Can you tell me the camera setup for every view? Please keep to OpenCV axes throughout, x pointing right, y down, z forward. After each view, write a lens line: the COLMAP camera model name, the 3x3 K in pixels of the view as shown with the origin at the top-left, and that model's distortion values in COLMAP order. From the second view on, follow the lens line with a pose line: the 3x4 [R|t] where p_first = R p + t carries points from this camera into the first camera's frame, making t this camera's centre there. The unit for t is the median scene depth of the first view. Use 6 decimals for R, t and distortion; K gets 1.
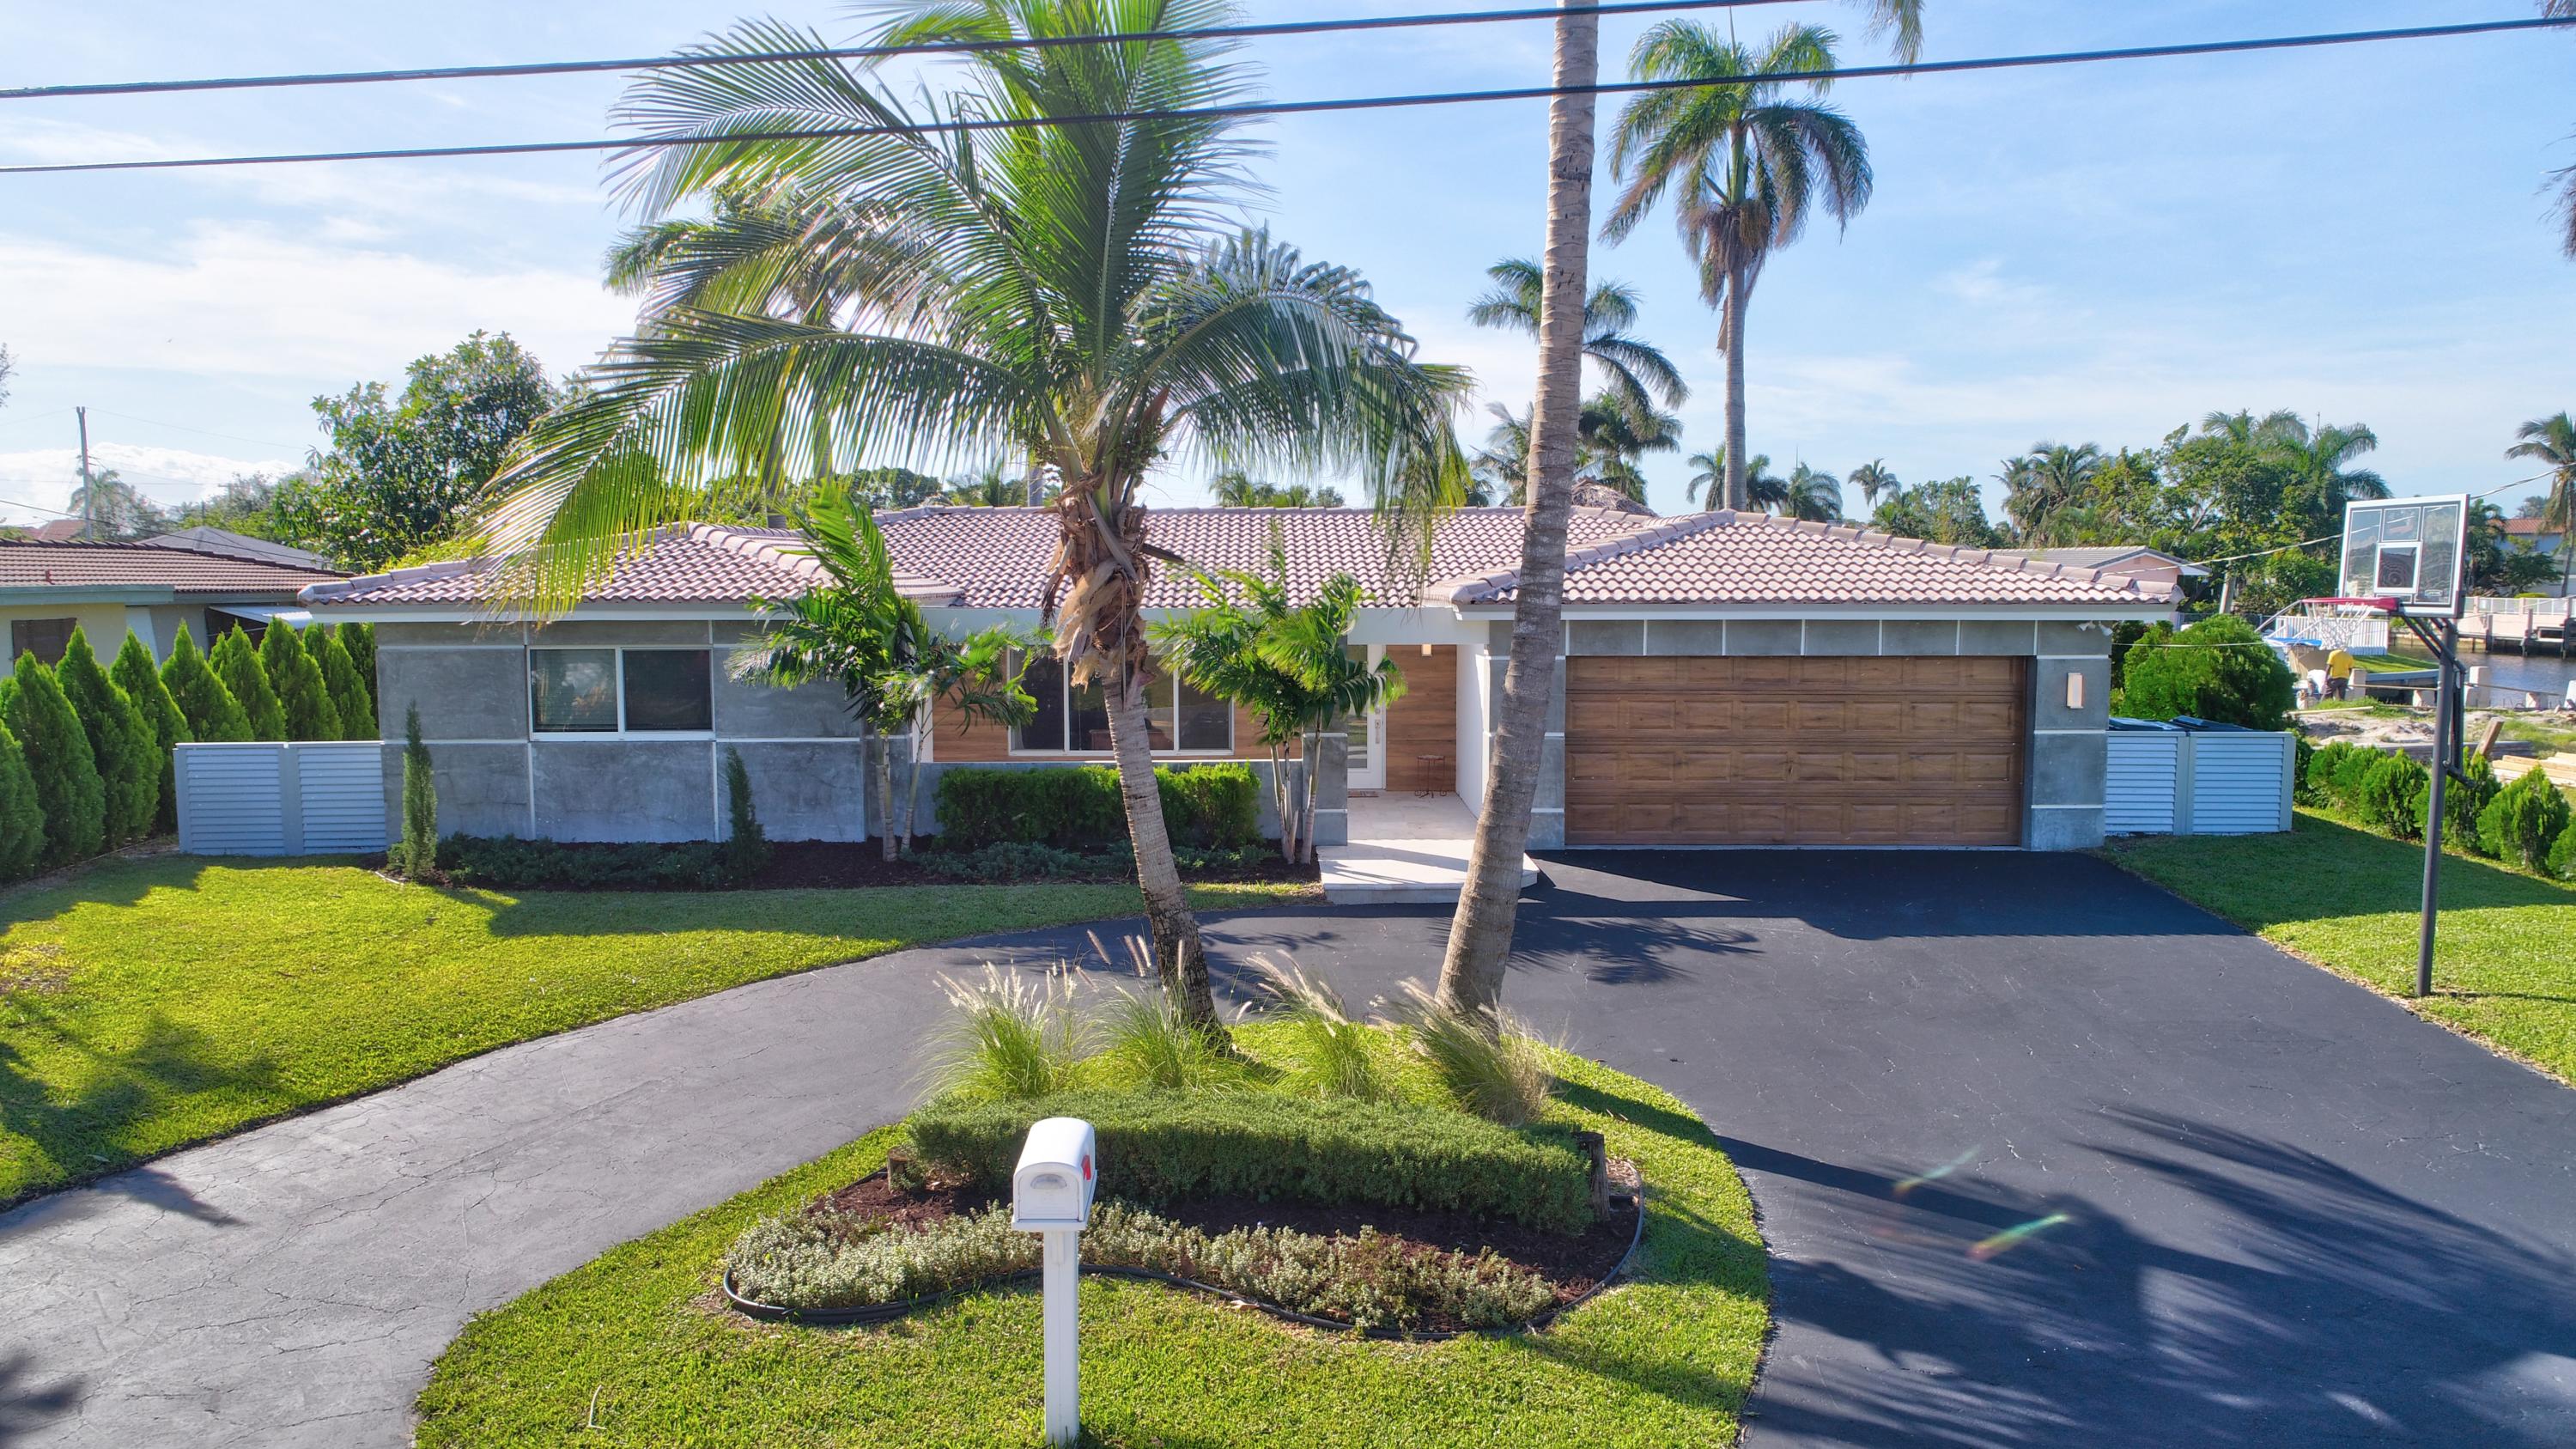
lens RADIAL K [[1734.0, 0, 1288.0], [0, 1734.0, 724.5], [0, 0, 1]] dist [0.002655, -0.000277]
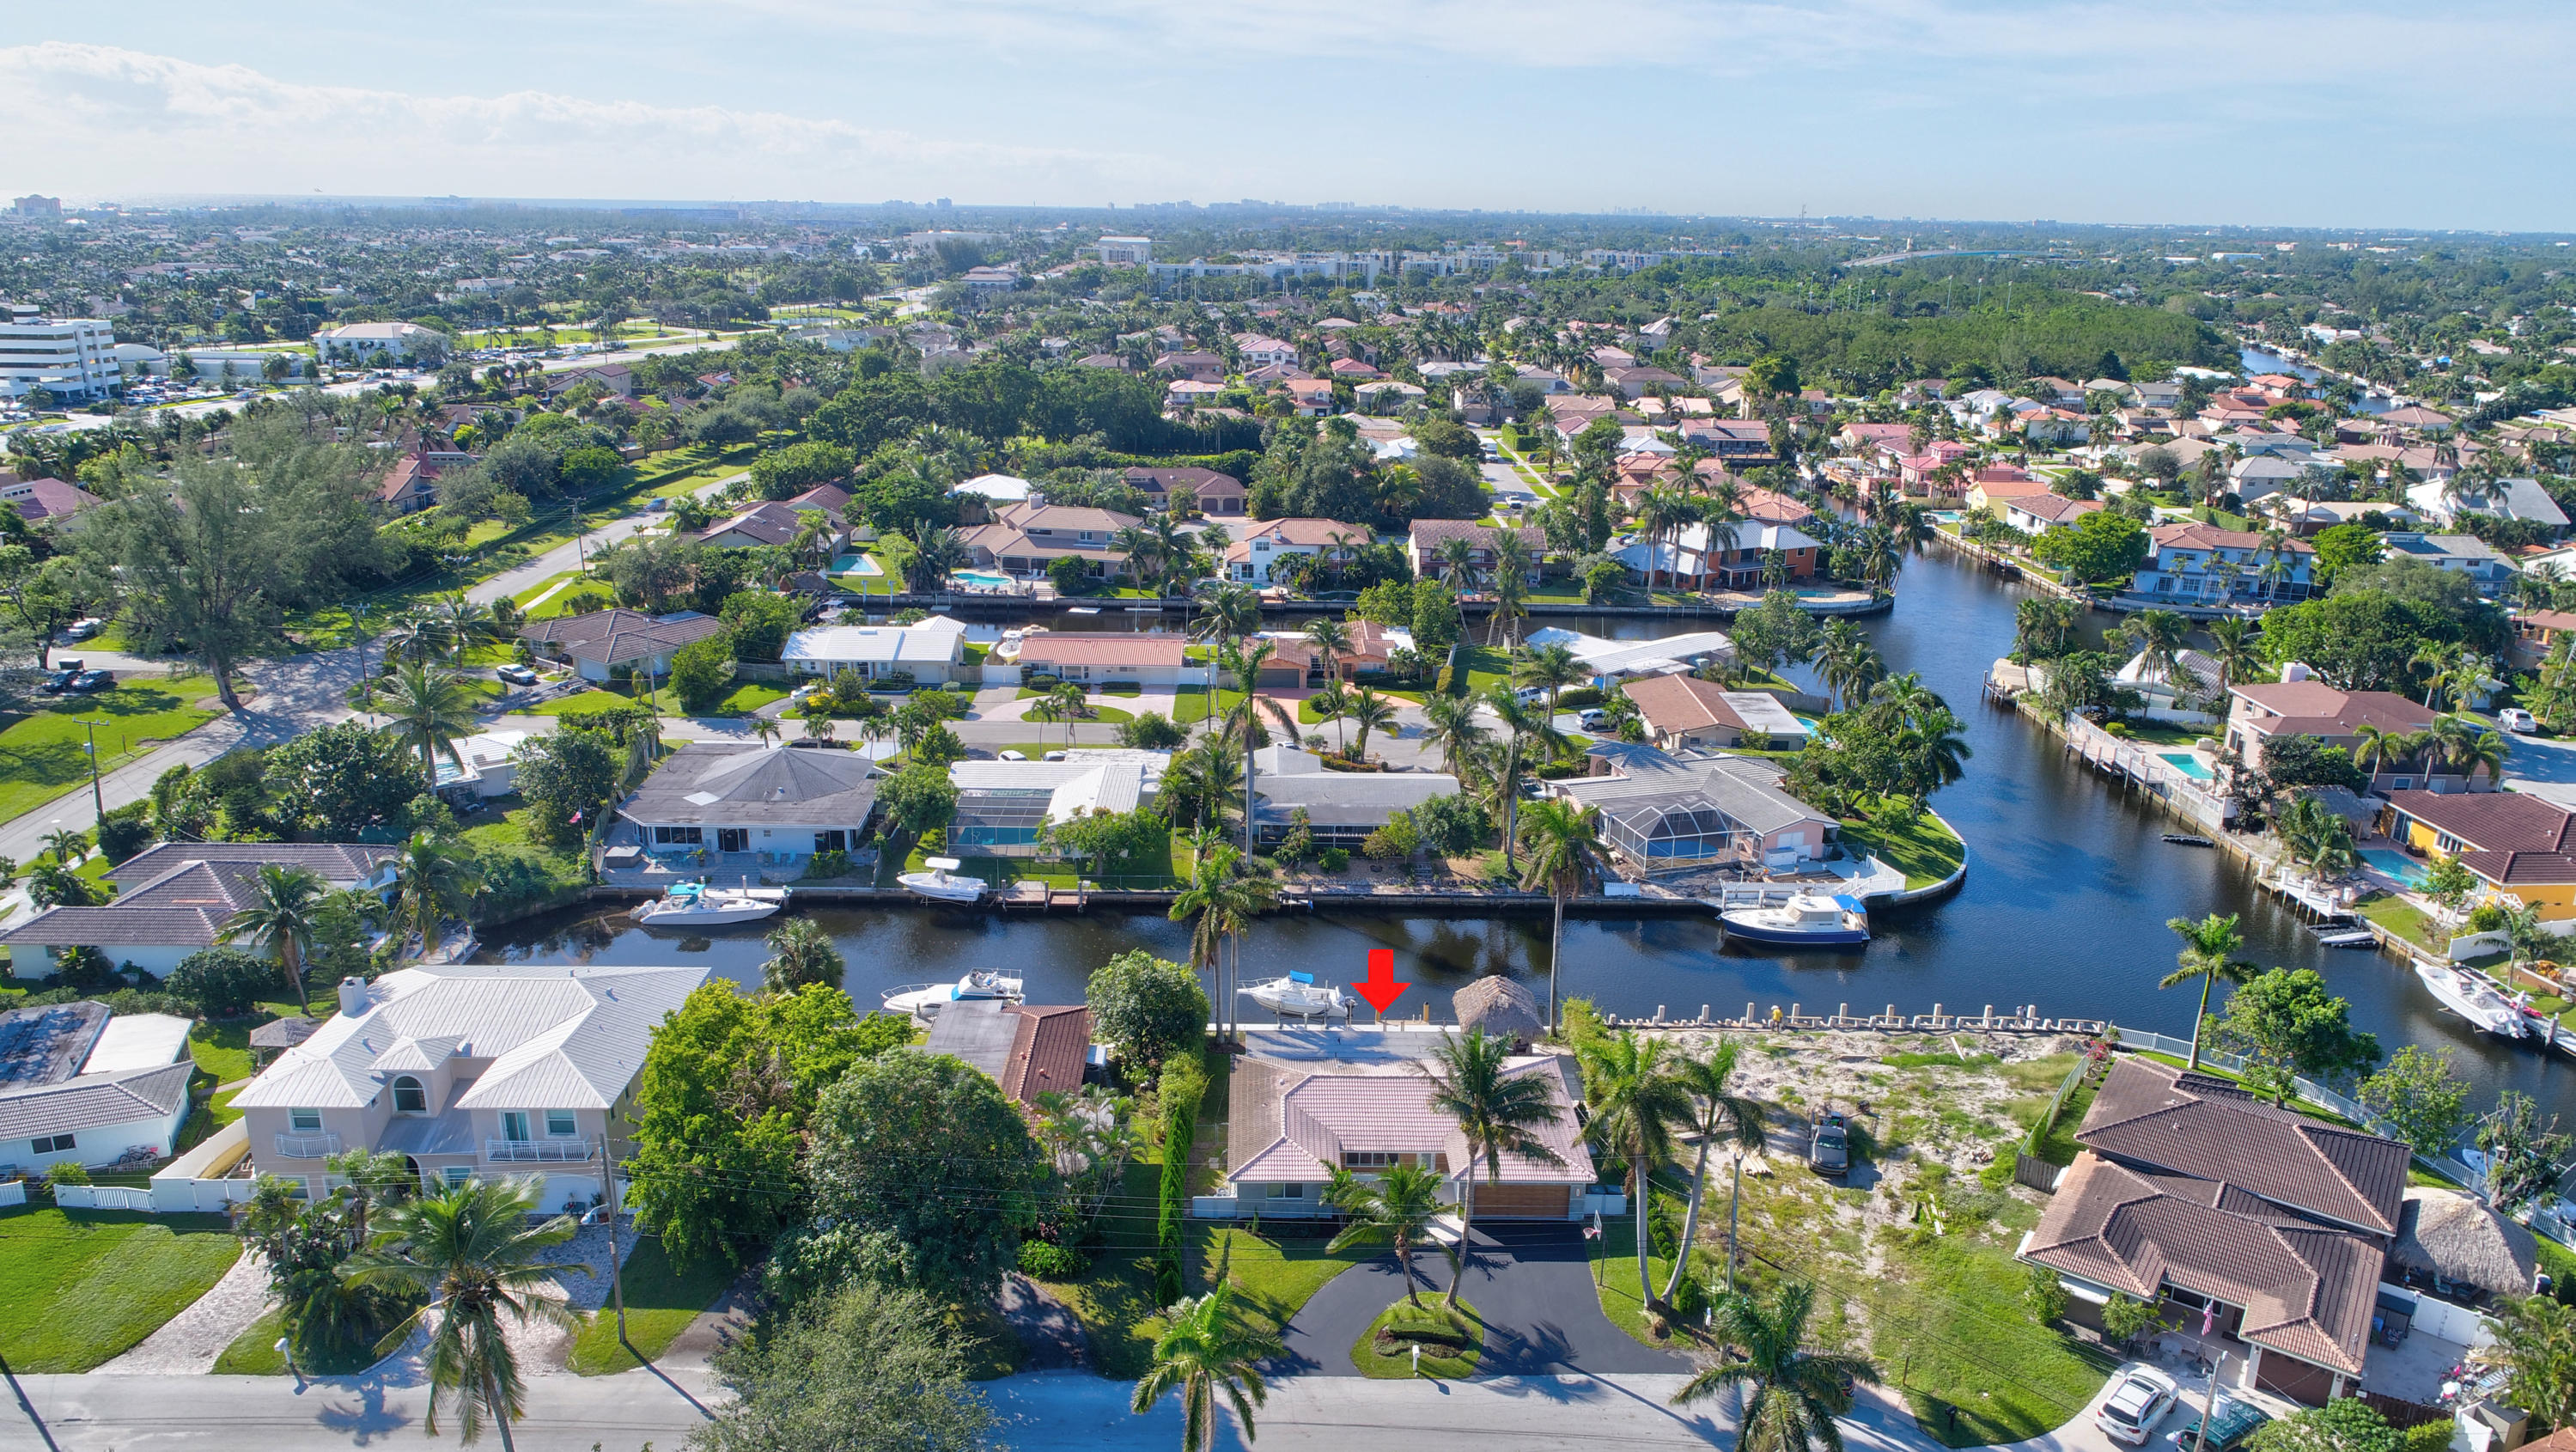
lens RADIAL K [[1734.0, 0, 1288.0], [0, 1734.0, 726.0], [0, 0, 1]] dist [0.002655, -0.000277]
pose [[0.999887, 0.015029, -0.000729, -0.661171], [-0.014551, 0.978166, 0.207316, -3.975202], [0.003829, -0.207282, 0.978274, -6.067954]]
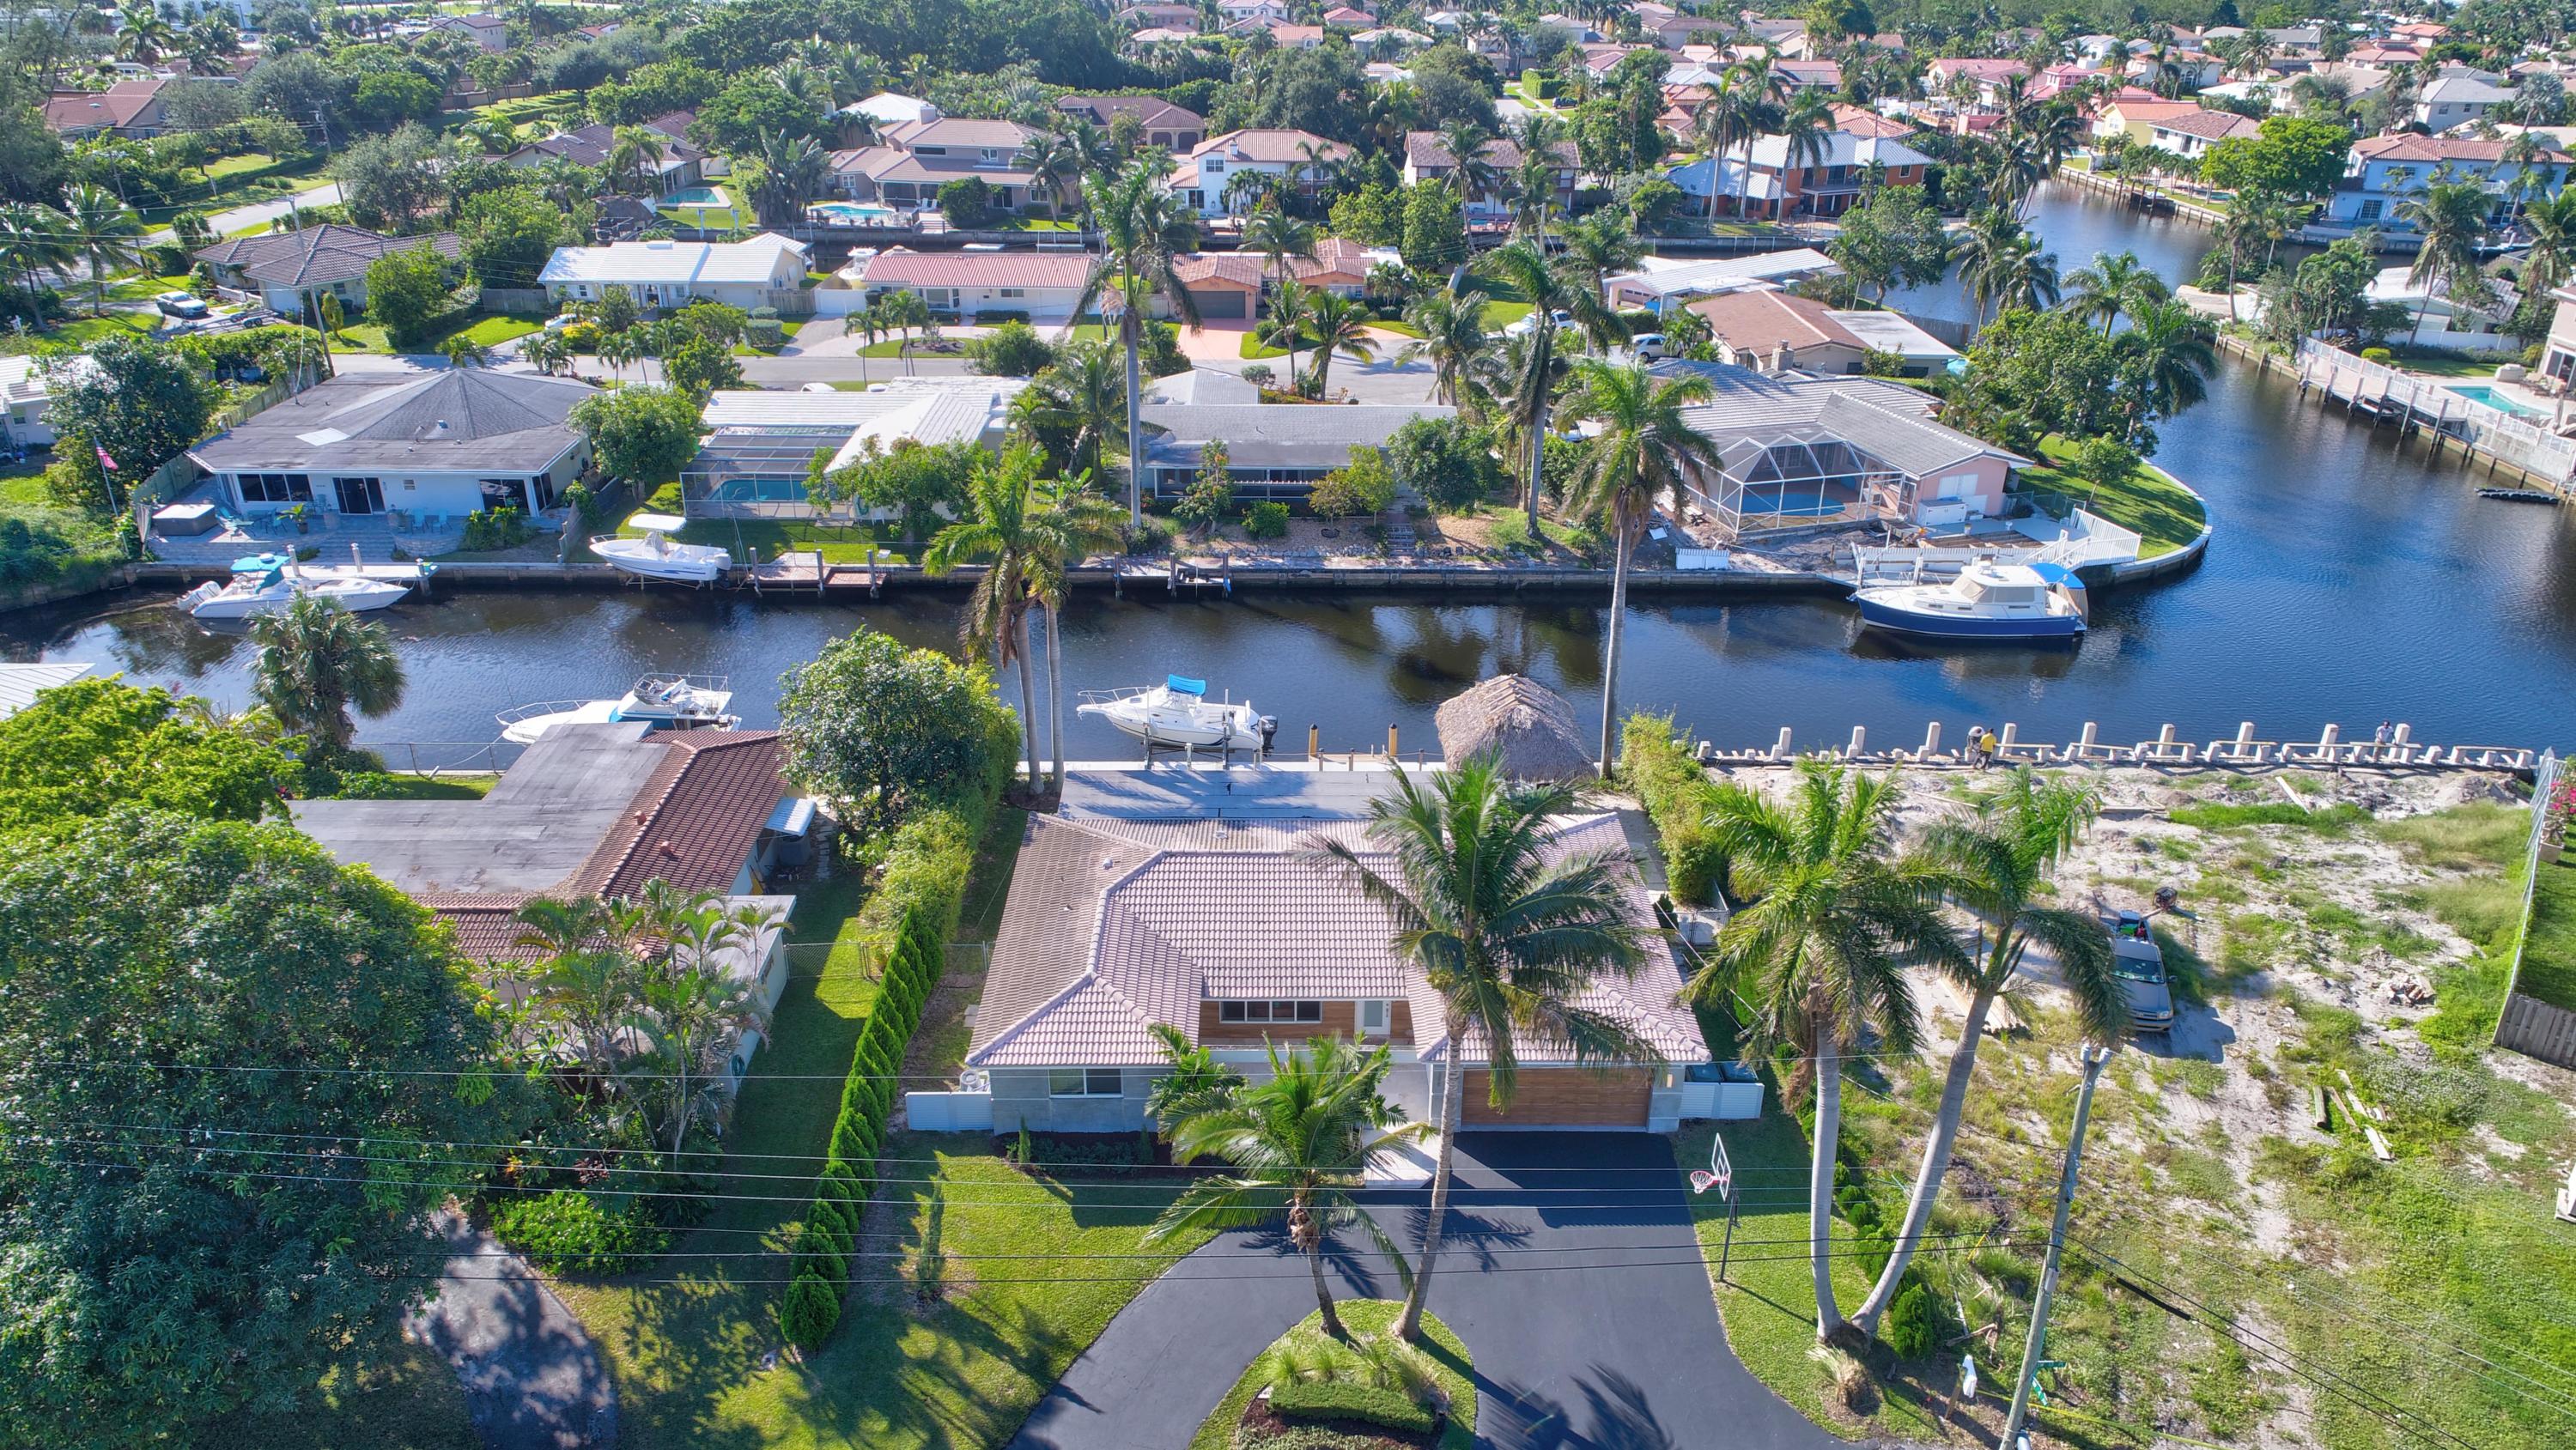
lens RADIAL K [[1733.6, 0, 1288.0], [0, 1733.6, 725.0], [0, 0, 1]] dist [0.002655, -0.000277]
pose [[0.999936, 0.009462, -0.006202, -0.140474], [-0.006757, 0.939162, 0.343407, -2.302622], [0.009074, -0.343344, 0.939166, -1.983872]]
